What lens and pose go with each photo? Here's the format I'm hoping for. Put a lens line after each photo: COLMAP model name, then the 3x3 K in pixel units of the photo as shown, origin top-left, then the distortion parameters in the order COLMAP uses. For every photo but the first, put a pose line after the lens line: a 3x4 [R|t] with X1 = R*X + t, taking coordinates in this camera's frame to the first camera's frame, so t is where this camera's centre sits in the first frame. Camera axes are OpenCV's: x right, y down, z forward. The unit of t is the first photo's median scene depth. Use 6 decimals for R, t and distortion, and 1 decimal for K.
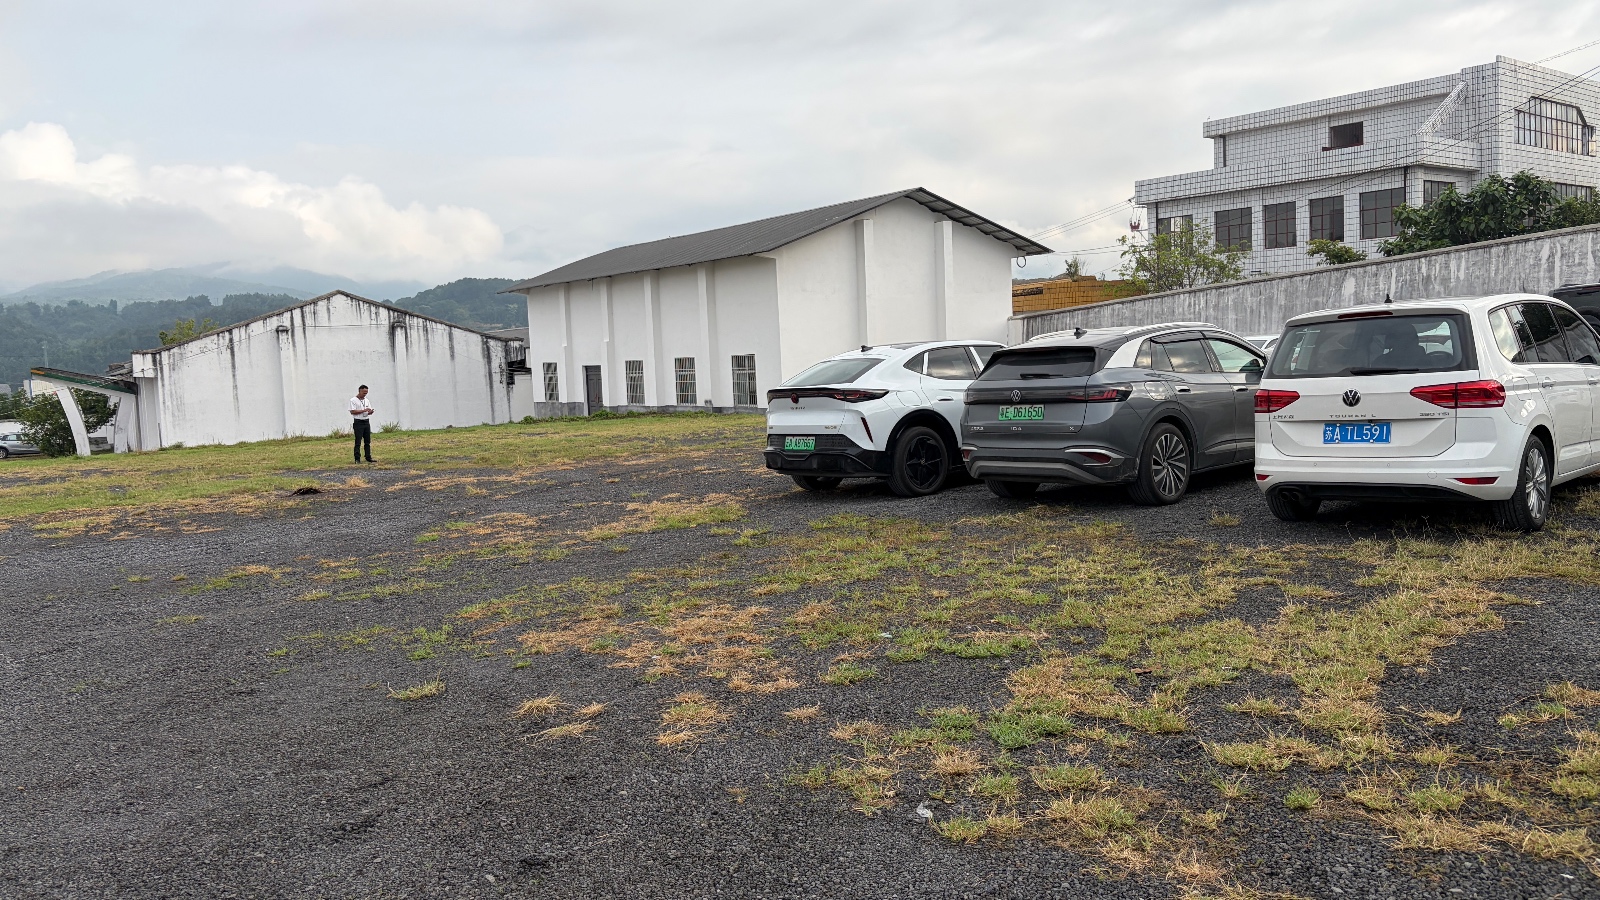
lens RADIAL K [[1232.1, 0, 797.3], [0, 1232.1, 444.8], [0, 0, 1]] dist [0.052870, -0.059946]
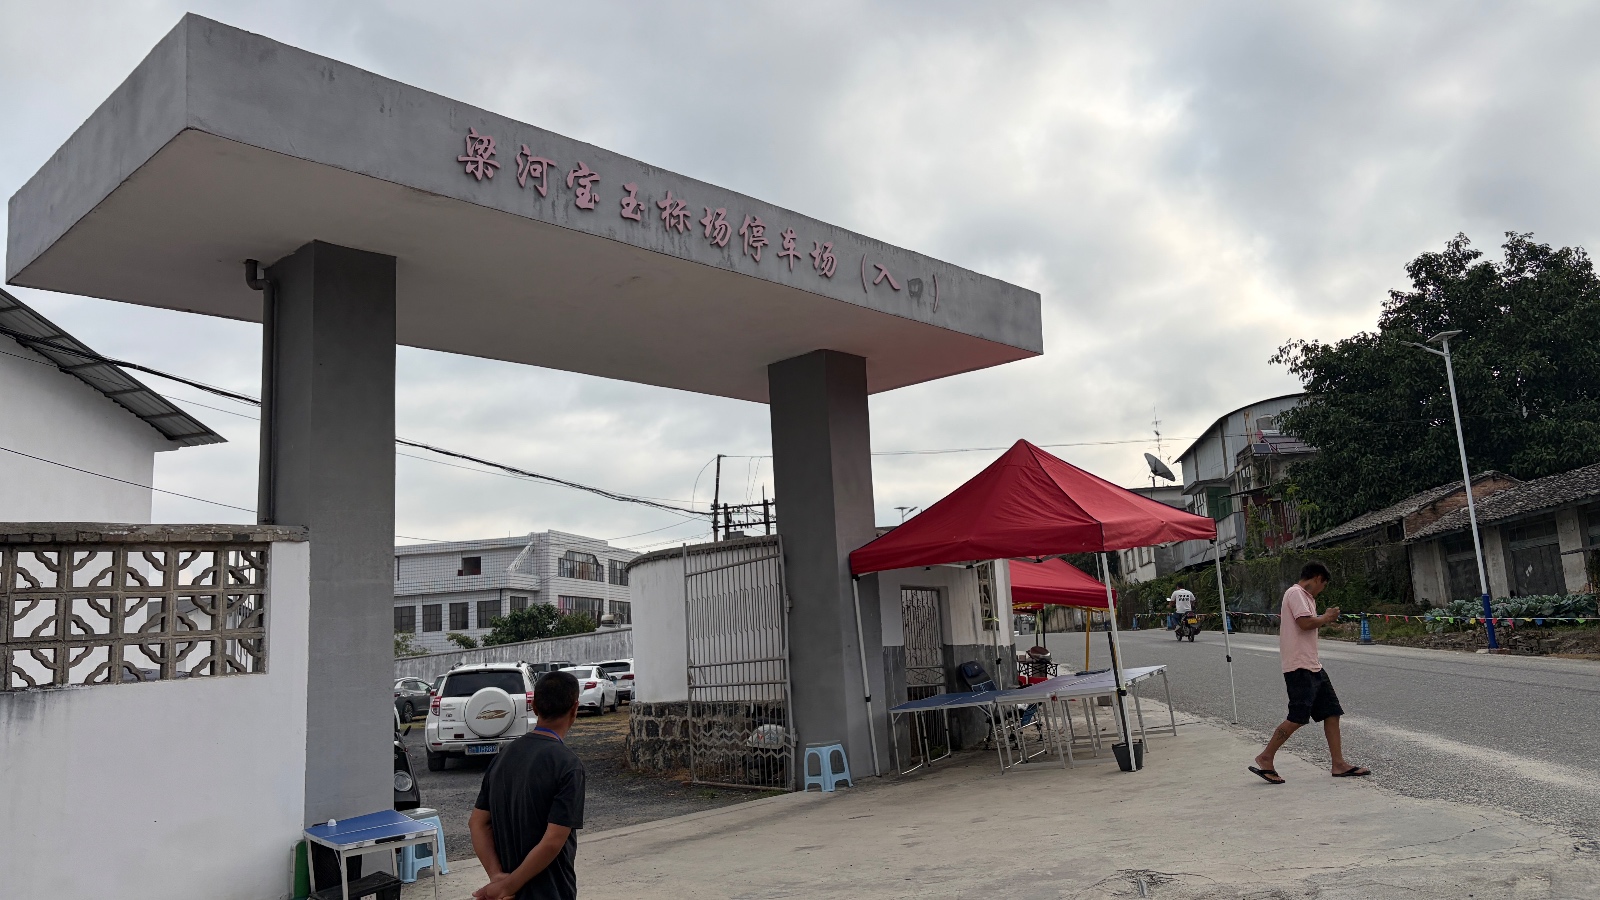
lens RADIAL K [[1232.1, 0, 798.2], [0, 1232.1, 443.4], [0, 0, 1]] dist [0.052870, -0.059946]
pose [[0.792448, 0.110133, 0.599914, -0.250991], [0.061945, 0.963946, -0.258788, 0.059031], [-0.606786, 0.242237, 0.757055, -0.628066]]
